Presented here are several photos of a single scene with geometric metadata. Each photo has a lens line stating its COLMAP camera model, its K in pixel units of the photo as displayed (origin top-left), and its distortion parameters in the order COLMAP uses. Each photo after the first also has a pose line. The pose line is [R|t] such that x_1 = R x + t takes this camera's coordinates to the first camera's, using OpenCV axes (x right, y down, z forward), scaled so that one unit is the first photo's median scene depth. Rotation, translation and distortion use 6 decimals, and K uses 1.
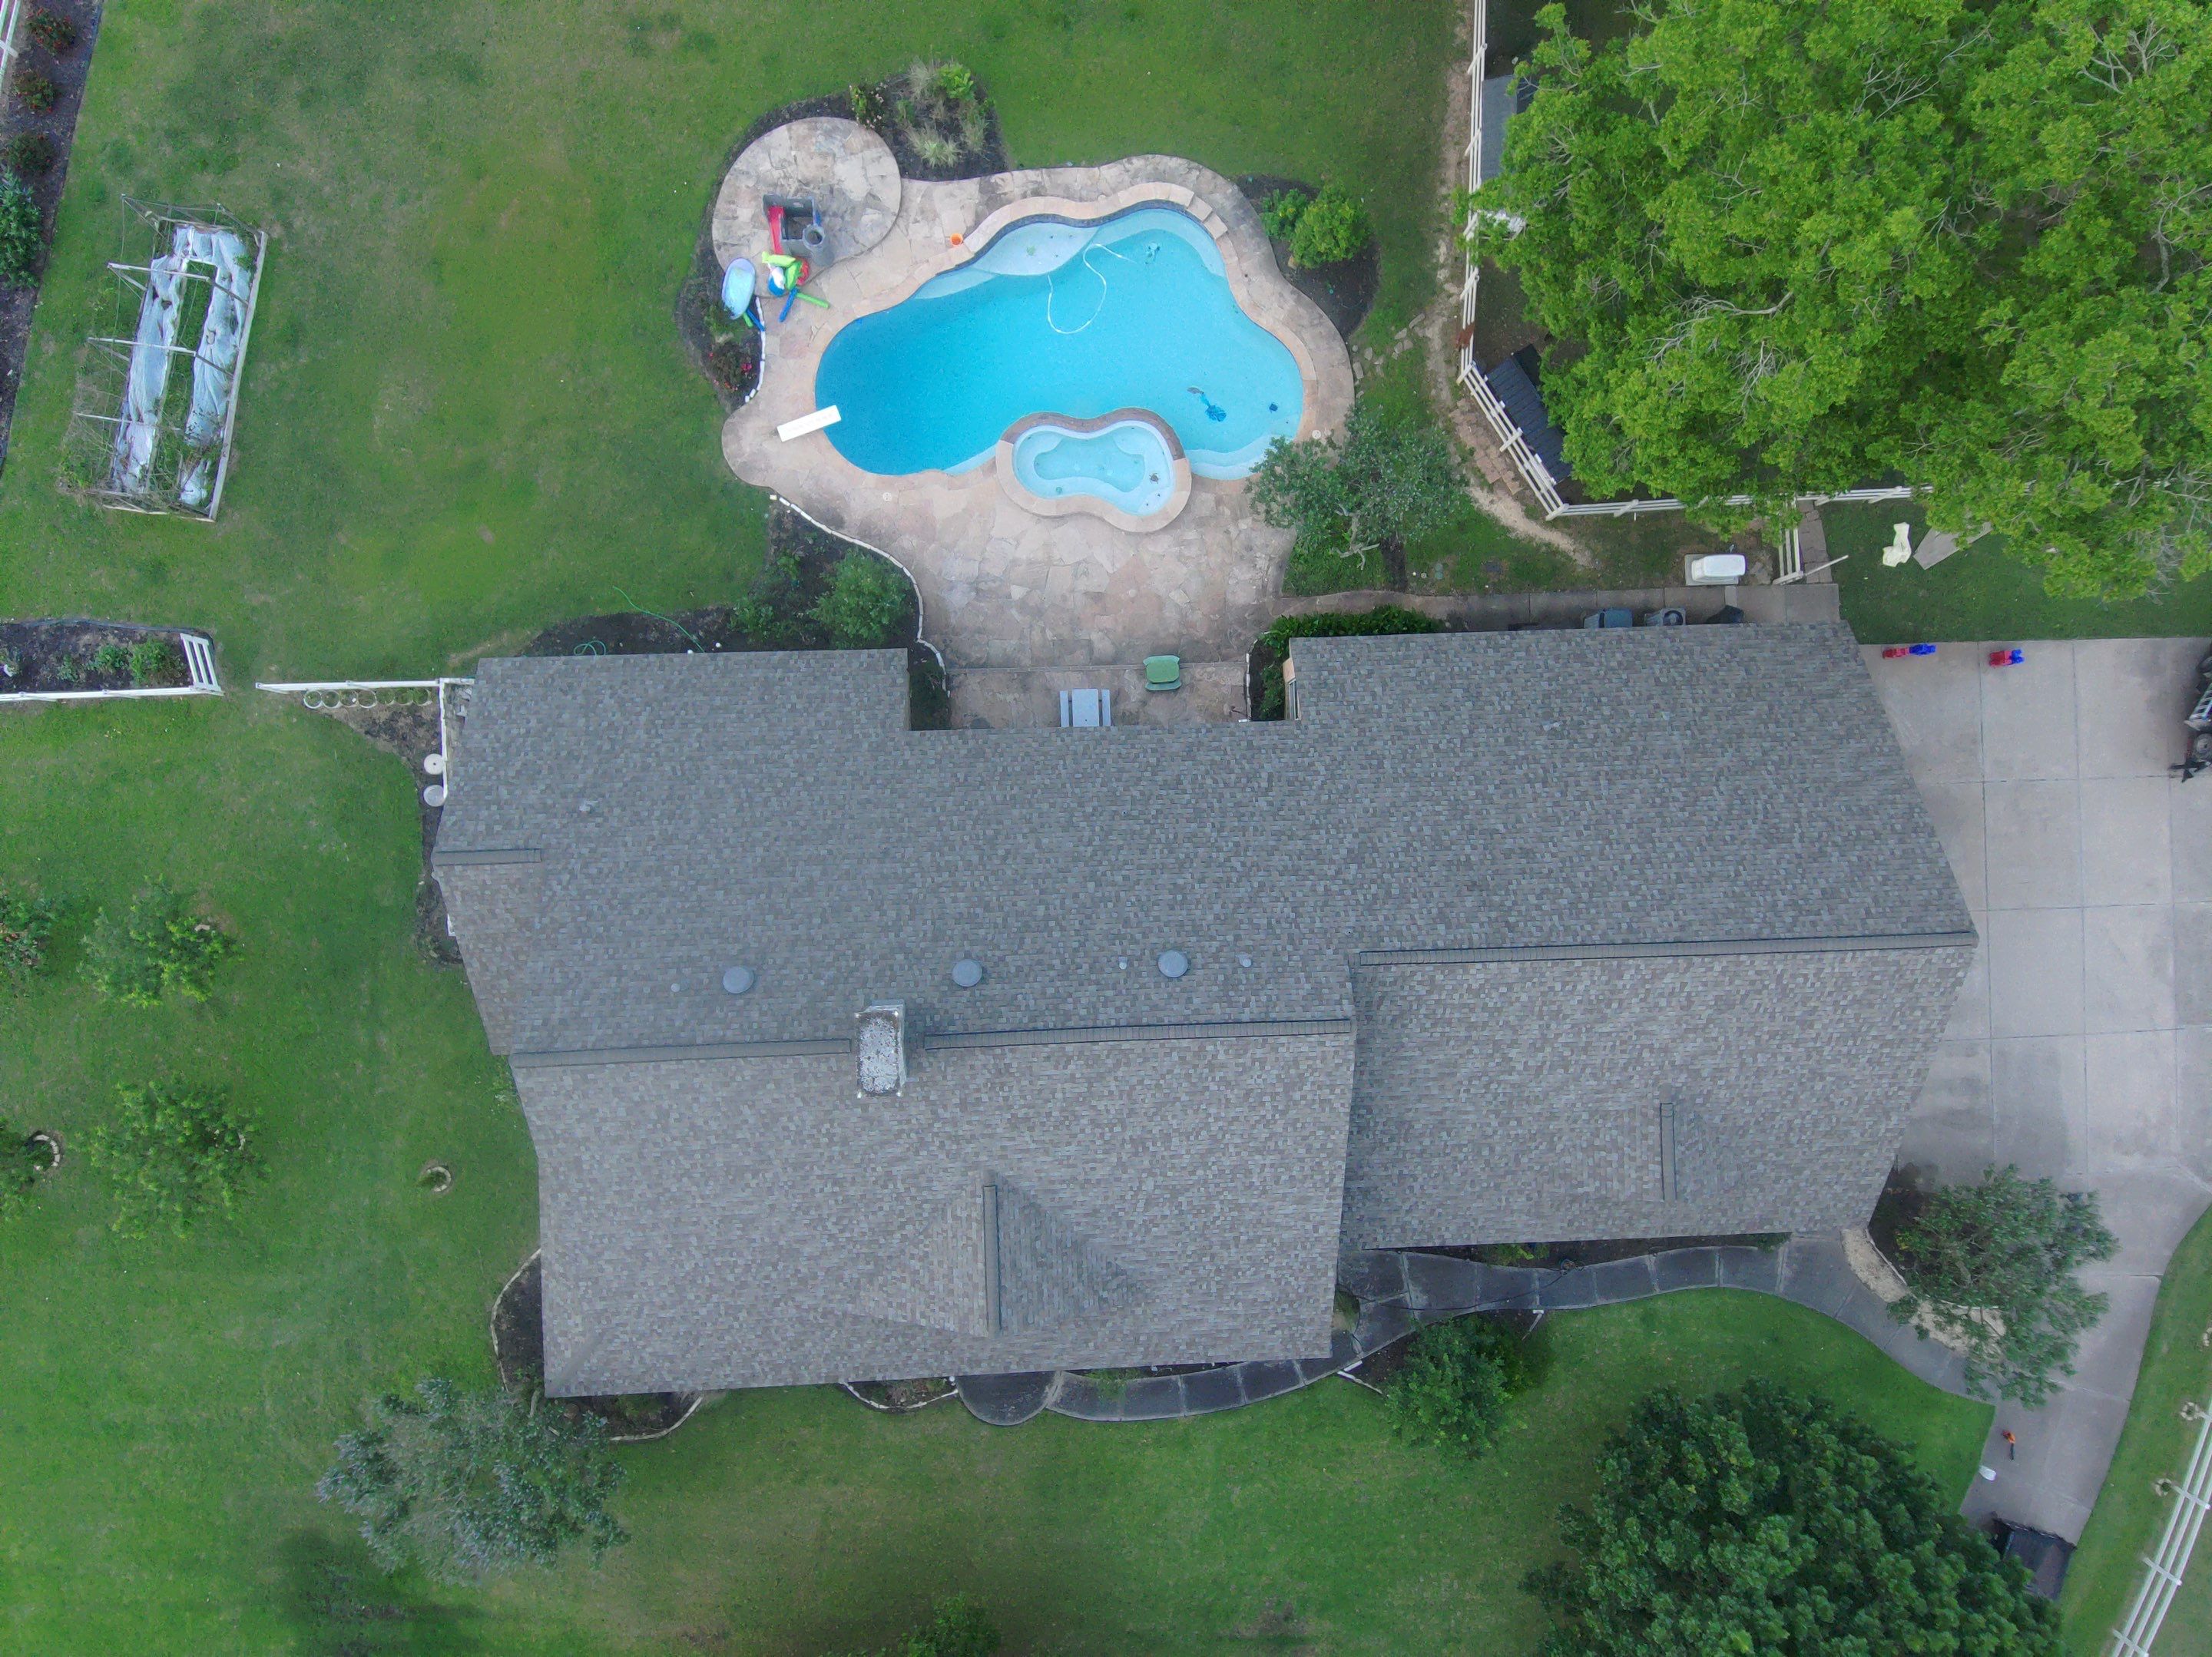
lens RADIAL K [[1302.1, 0, 1113.7], [0, 1302.1, 828.6], [0, 0, 1]] dist [0.092715, -0.124113]
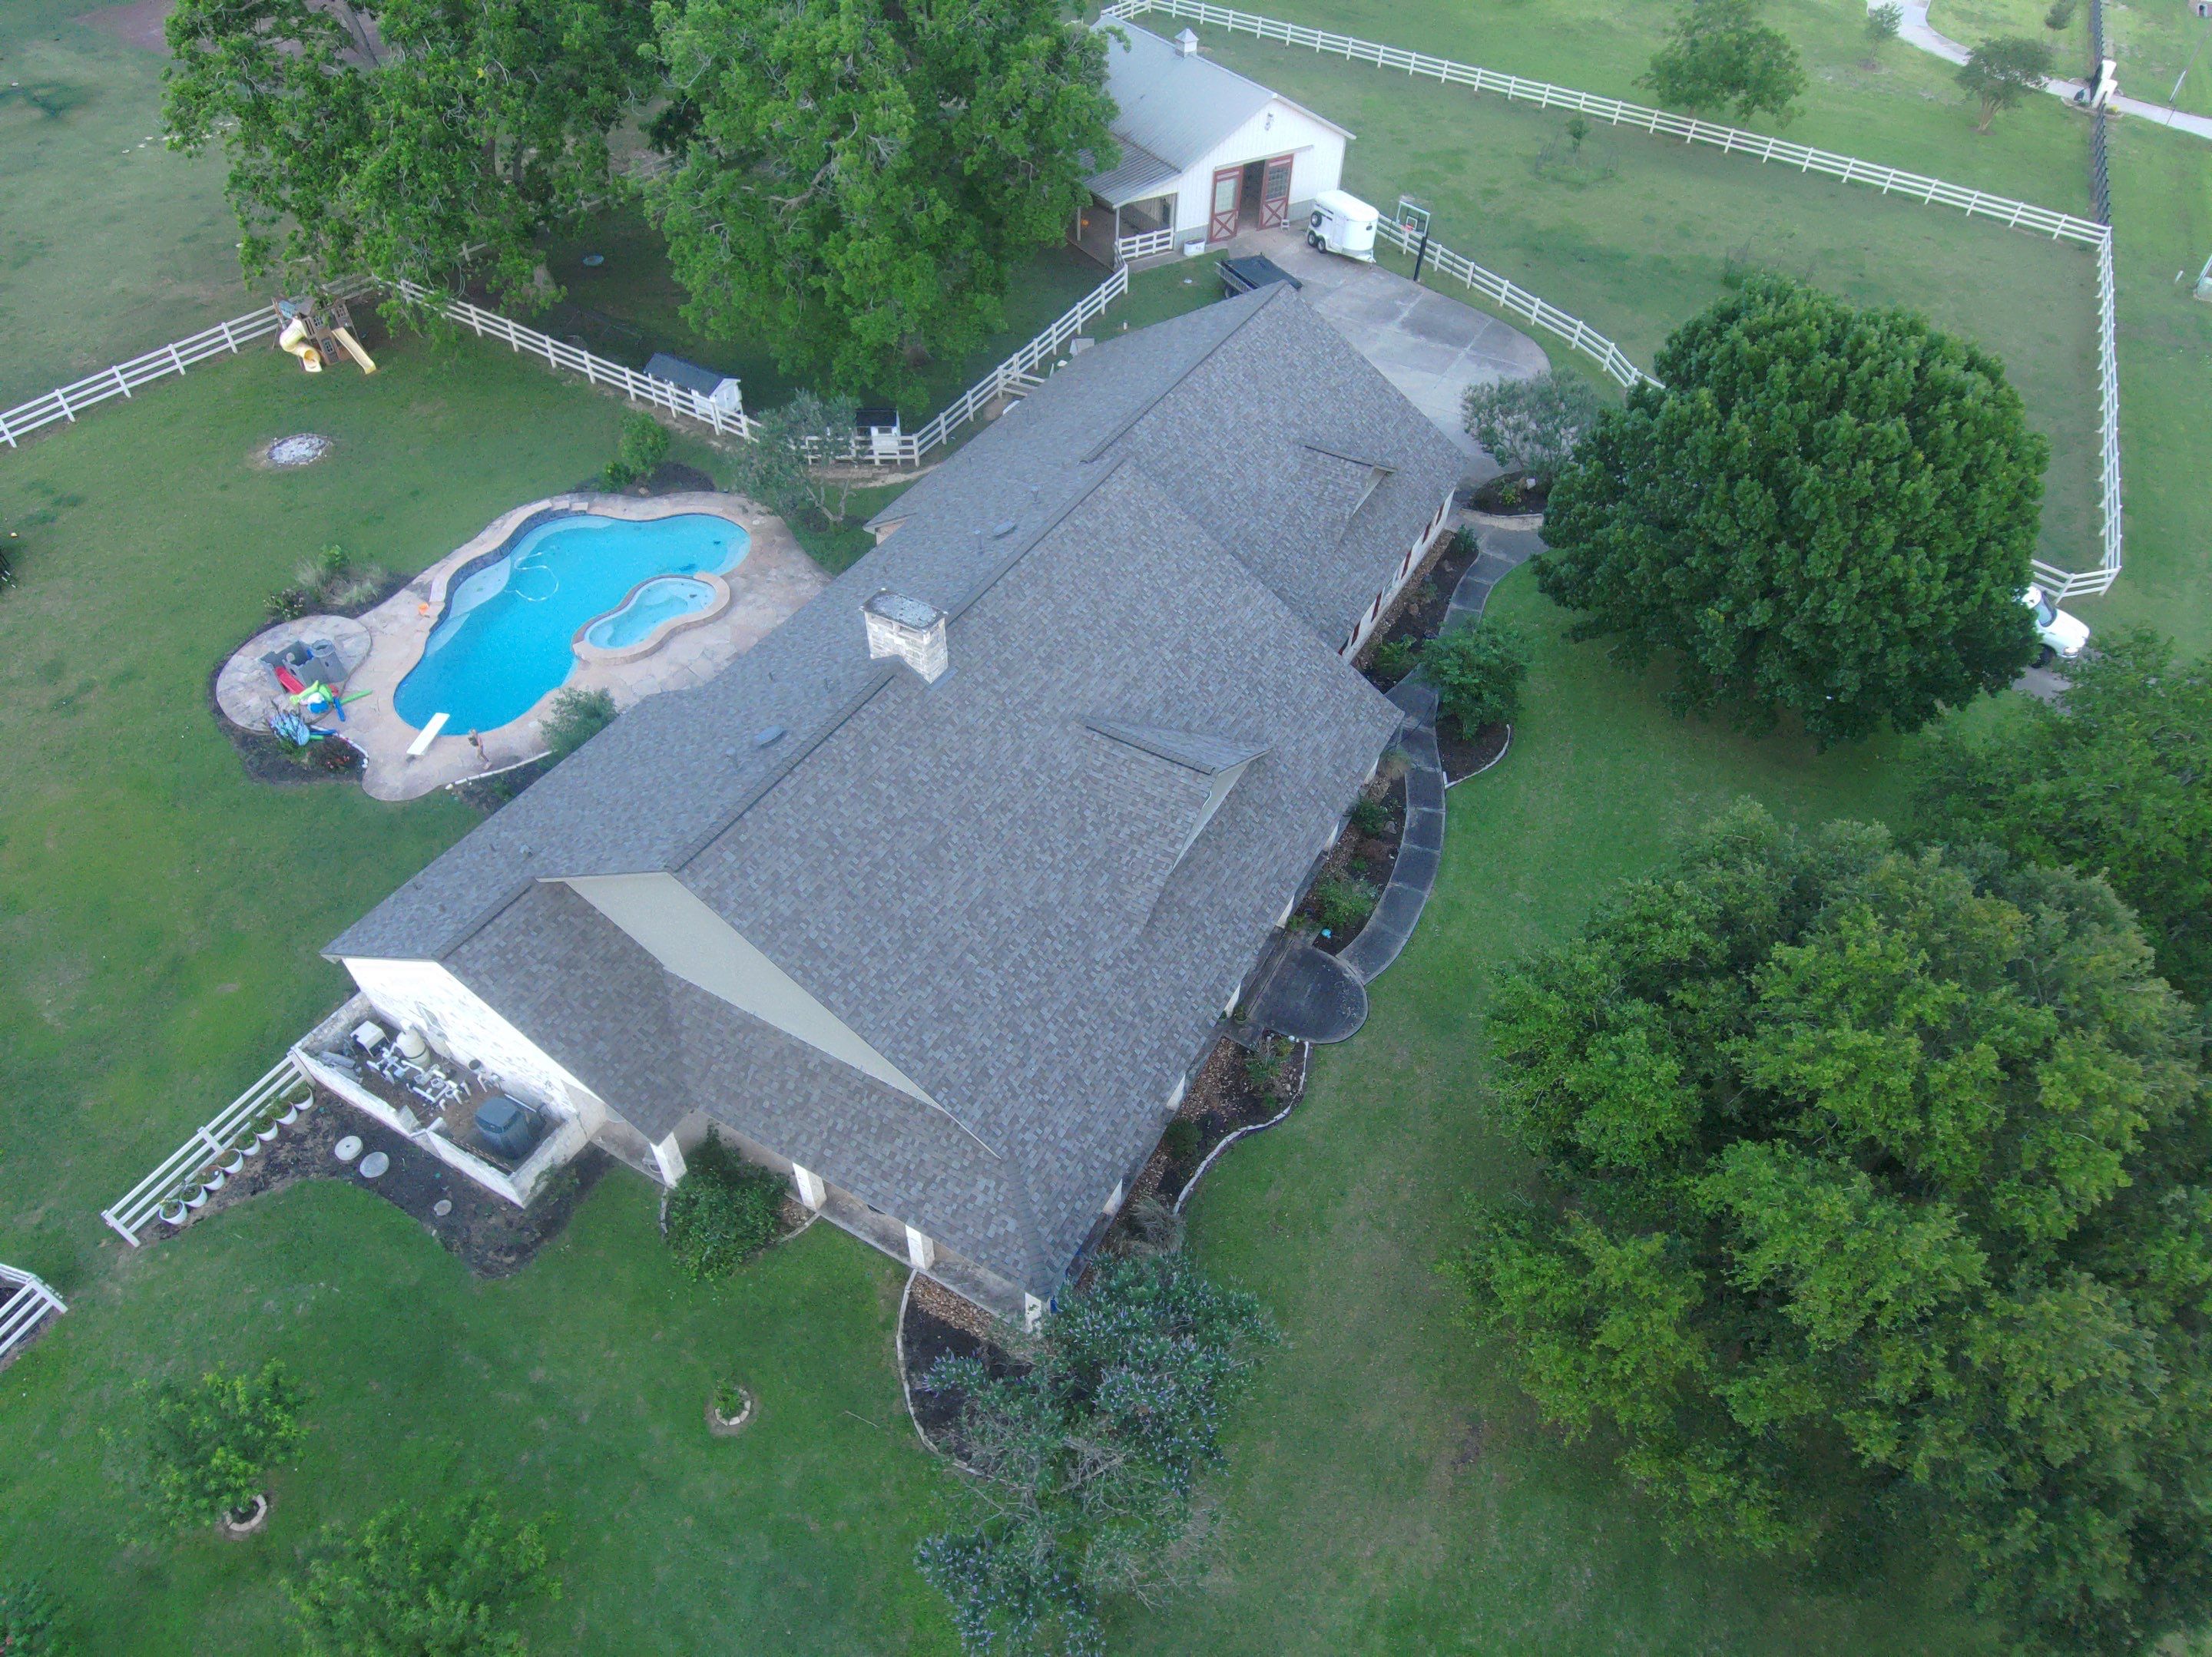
lens RADIAL K [[1302.1, 0, 1113.7], [0, 1302.1, 828.6], [0, 0, 1]] dist [0.092715, -0.124113]
pose [[0.510468, -0.634512, 0.580359, -0.623881], [0.859751, 0.389017, -0.330899, 0.561388], [-0.015810, 0.667877, 0.744103, 0.240631]]
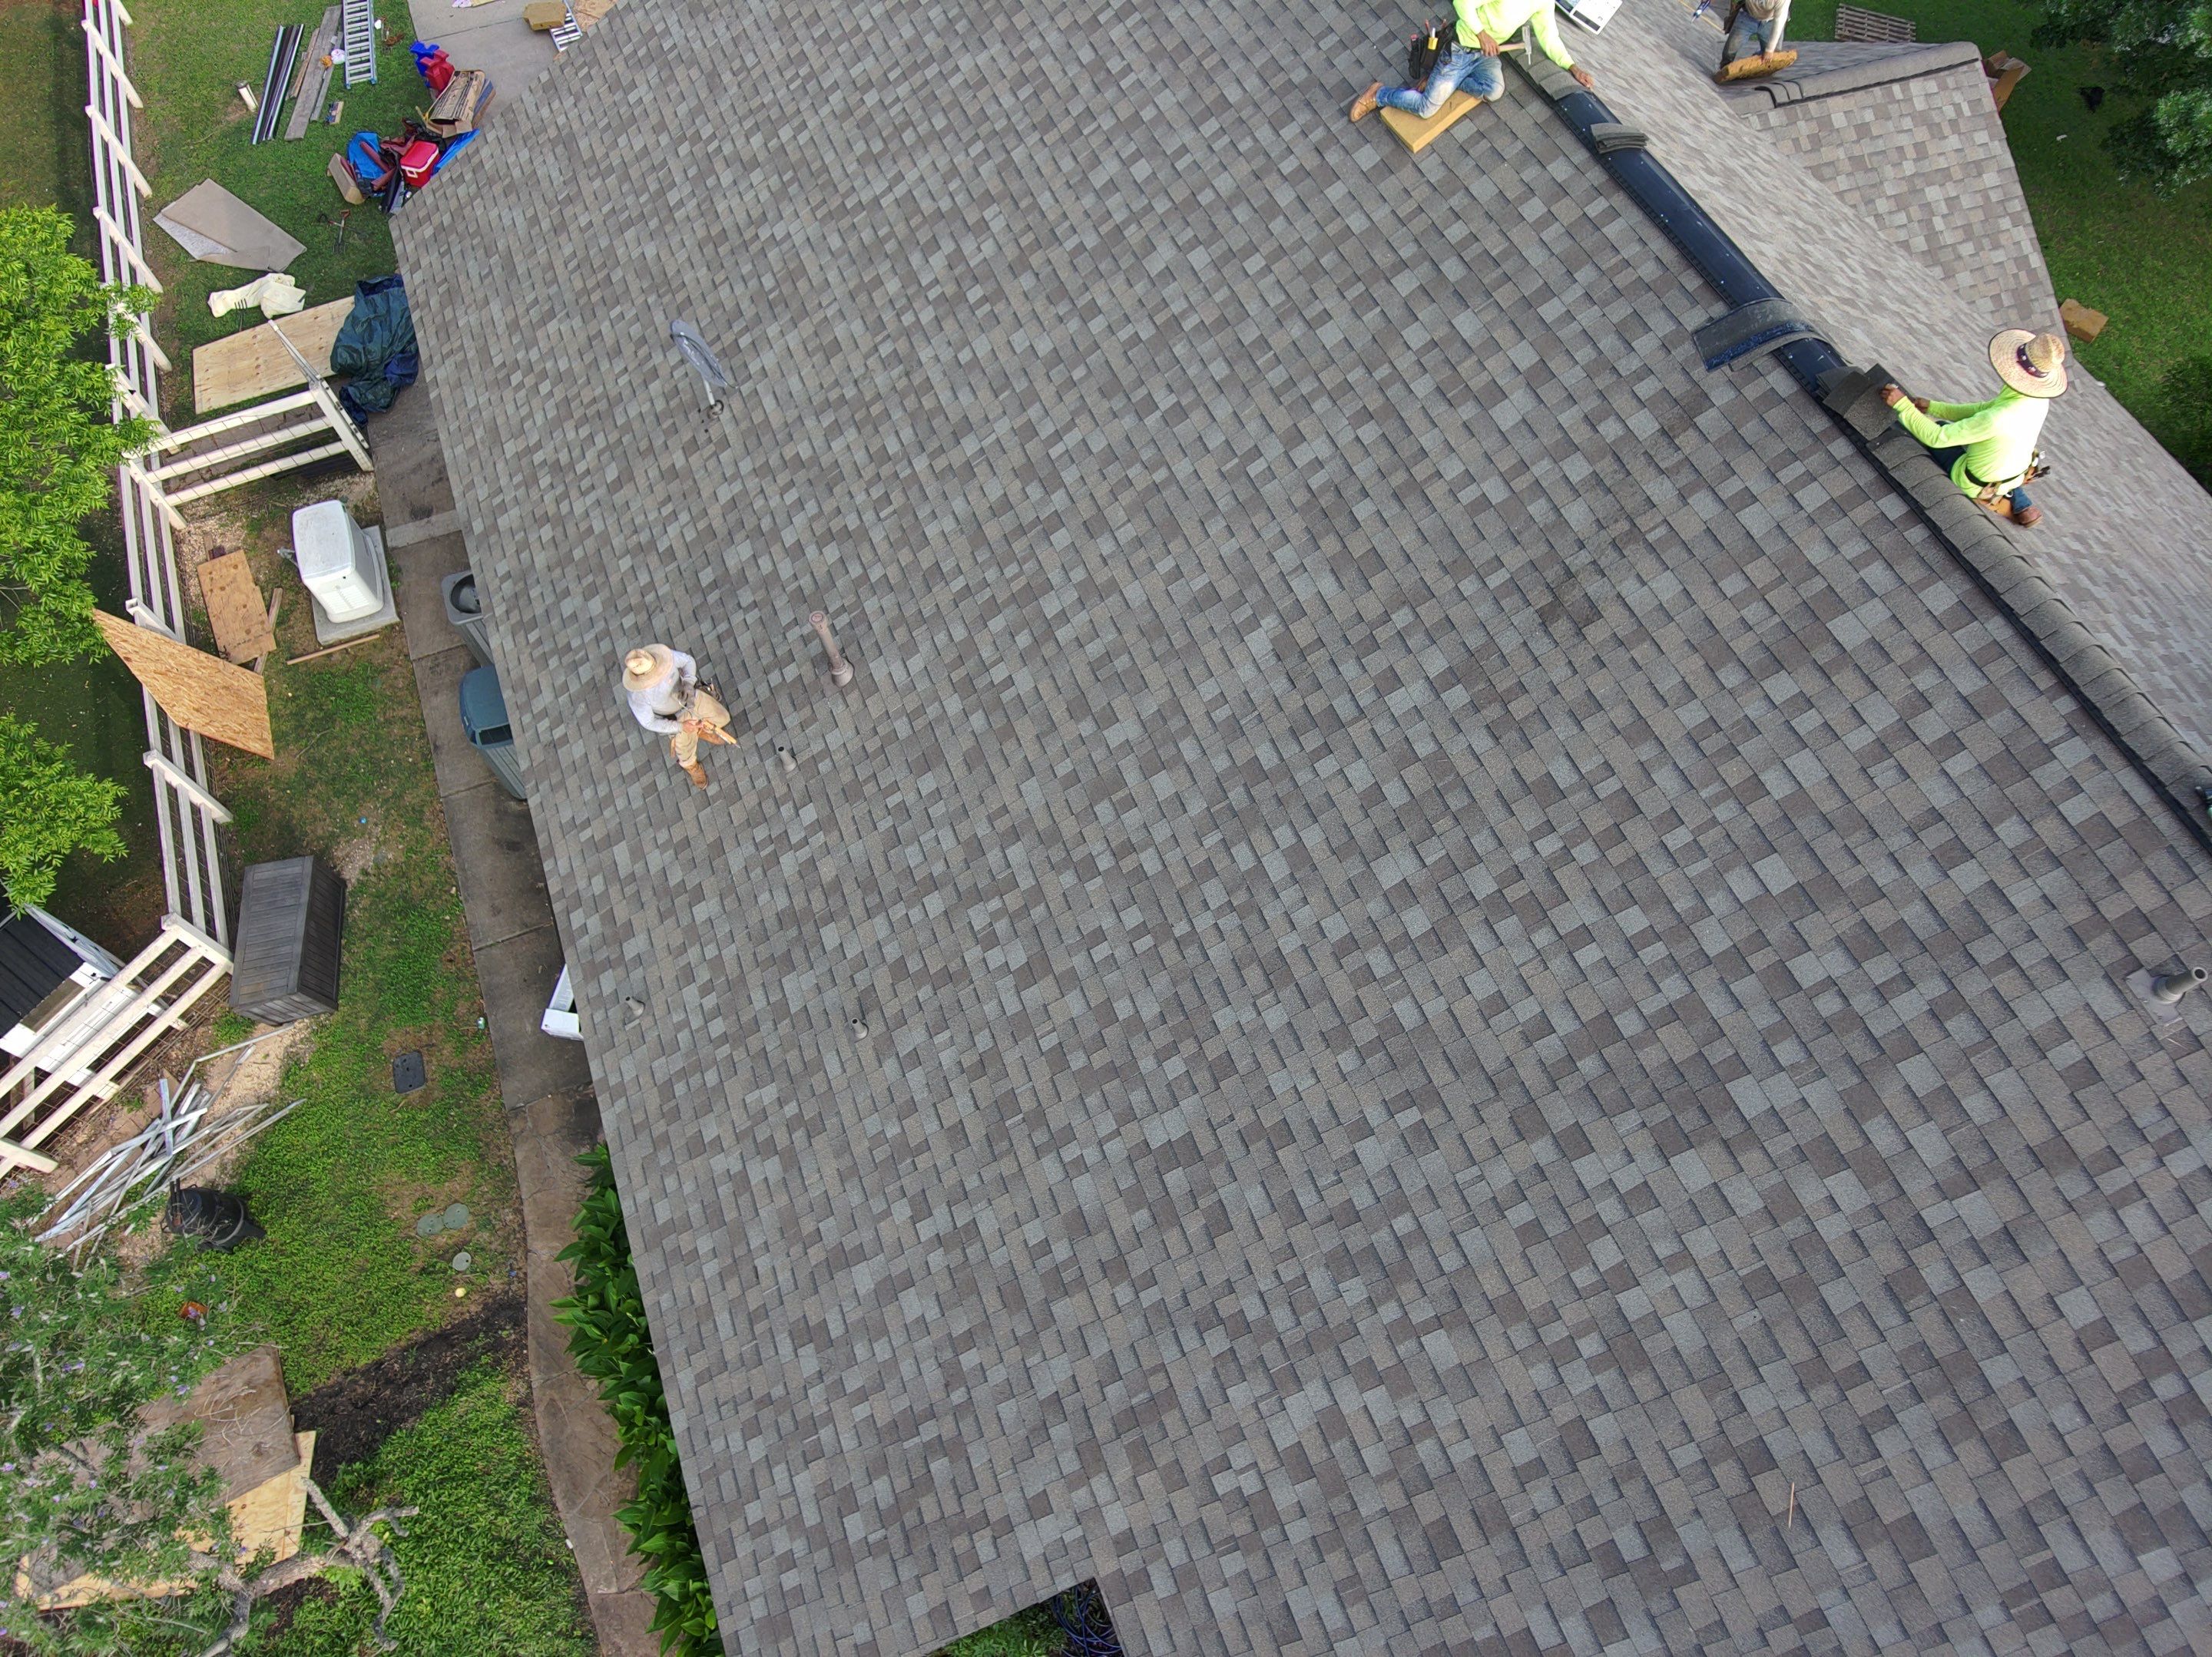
lens RADIAL K [[1309.4, 0, 1113.9], [0, 1309.4, 836.1], [0, 0, 1]] dist [0.049644, -0.074800]
pose [[-0.349414, -0.848371, 0.397714, 0.146329], [0.935964, -0.296387, 0.190068, -0.078837], [-0.043371, 0.438659, 0.897606, 0.685417]]
